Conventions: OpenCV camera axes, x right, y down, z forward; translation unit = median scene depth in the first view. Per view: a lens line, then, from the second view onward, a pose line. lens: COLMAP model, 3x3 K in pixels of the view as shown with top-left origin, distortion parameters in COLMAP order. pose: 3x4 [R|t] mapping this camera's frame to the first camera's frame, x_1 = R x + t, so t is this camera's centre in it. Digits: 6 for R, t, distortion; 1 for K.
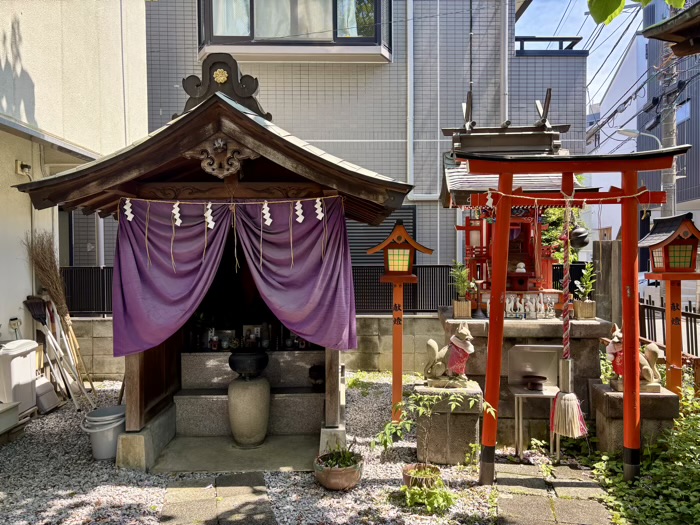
lens RADIAL K [[534.6, 0, 350.0], [0, 534.6, 262.5], [0, 0, 1]] dist [0.050120, -0.084714]
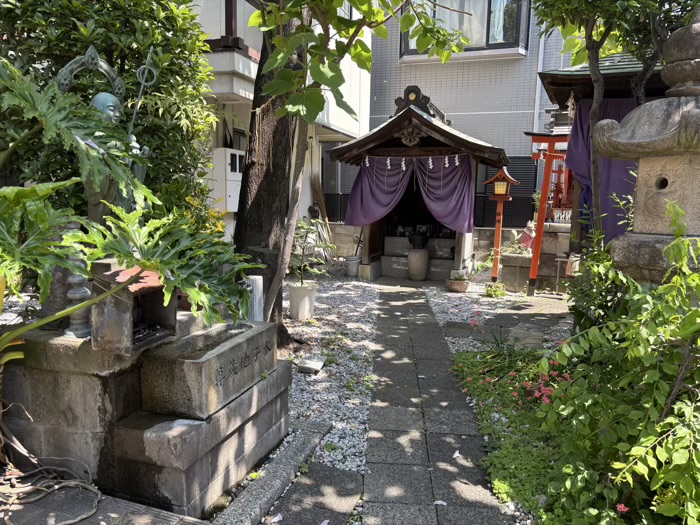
lens RADIAL K [[539.3, 0, 347.1], [0, 539.3, 279.1], [0, 0, 1]] dist [0.118757, -0.220709]
pose [[0.944048, 0.071850, -0.321885, 0.220490], [-0.032355, 0.991450, 0.126414, 0.087814], [0.328216, -0.108926, 0.938301, -0.999657]]
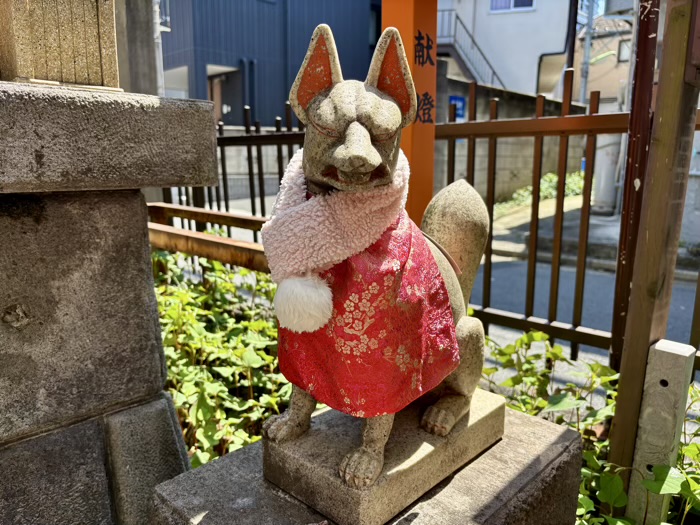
lens RADIAL K [[534.6, 0, 350.0], [0, 534.6, 262.5], [0, 0, 1]] dist [0.050120, -0.084714]
pose [[0.609983, -0.133913, 0.781017, 0.360453], [-0.004559, 0.985008, 0.172450, 0.132773], [-0.792401, -0.108752, 0.600228, 0.838307]]
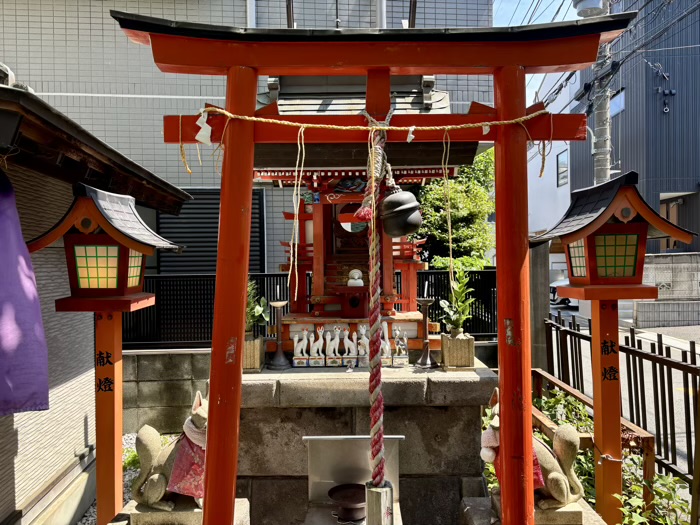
lens RADIAL K [[534.6, 0, 350.0], [0, 534.6, 262.5], [0, 0, 1]] dist [0.050120, -0.084714]
pose [[0.995793, -0.008179, 0.091261, 0.281765], [0.009347, 0.999880, -0.012382, -0.000212], [-0.091149, 0.013183, 0.995750, 0.459318]]
